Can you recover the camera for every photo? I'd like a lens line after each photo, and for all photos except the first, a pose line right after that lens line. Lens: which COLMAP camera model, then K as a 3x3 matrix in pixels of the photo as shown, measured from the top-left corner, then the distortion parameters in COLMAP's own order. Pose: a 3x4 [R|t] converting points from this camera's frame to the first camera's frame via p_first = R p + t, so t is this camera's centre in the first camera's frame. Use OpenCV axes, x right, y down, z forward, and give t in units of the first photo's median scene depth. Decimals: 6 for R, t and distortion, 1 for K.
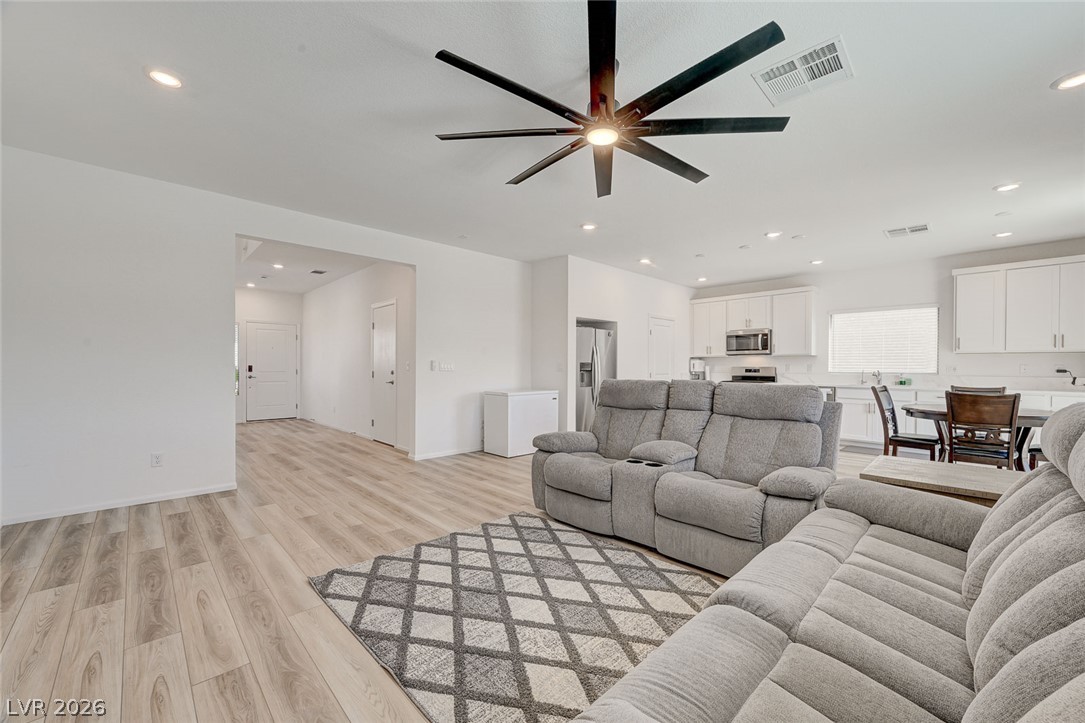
lens RADIAL K [[431.9, 0, 541.0], [0, 431.9, 370.2], [0, 0, 1]] dist [0.000076, -0.000094]
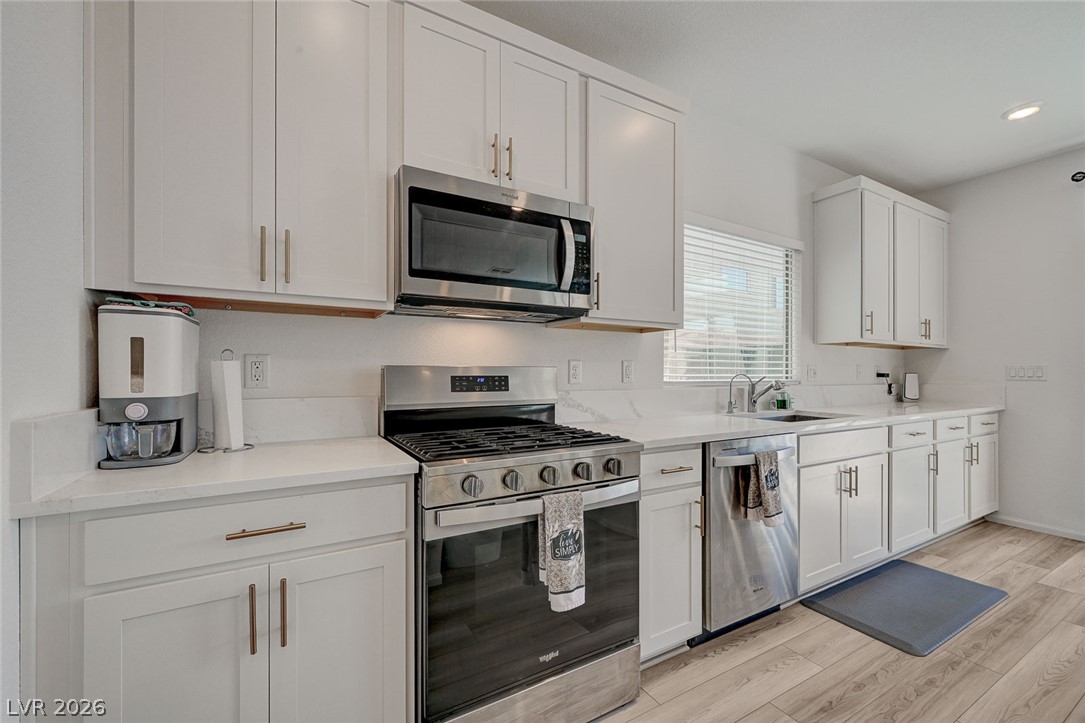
lens RADIAL K [[451.9, 0, 542.5], [0, 451.9, 361.5], [0, 0, 1]] dist [0.000014, -0.000016]
pose [[0.225245, 0.016925, 0.974155, 0.282355], [0.005278, 0.999813, -0.018592, -0.006339], [-0.974288, 0.009329, 0.225114, 0.967771]]
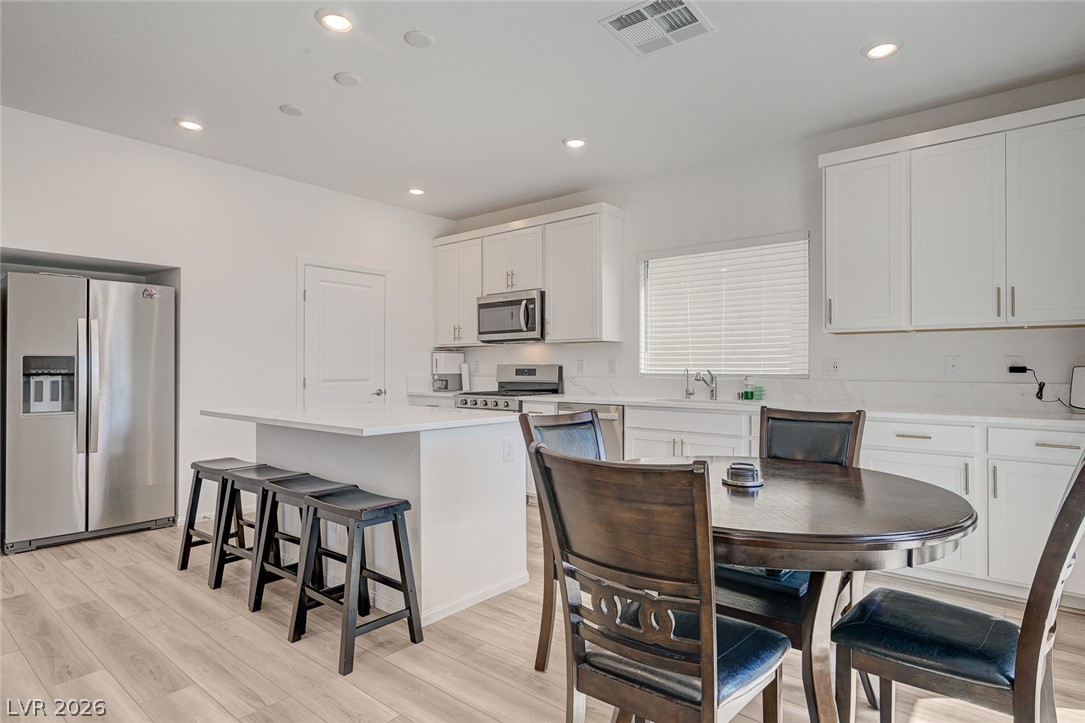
lens RADIAL K [[594.7, 0, 542.5], [0, 594.7, 361.5], [0, 0, 1]] dist [0.001131, 0.000429]
pose [[0.993289, -0.004295, 0.115582, 0.451971], [0.006373, 0.999824, -0.017617, 0.001087], [-0.115486, 0.018235, 0.993142, 0.308933]]
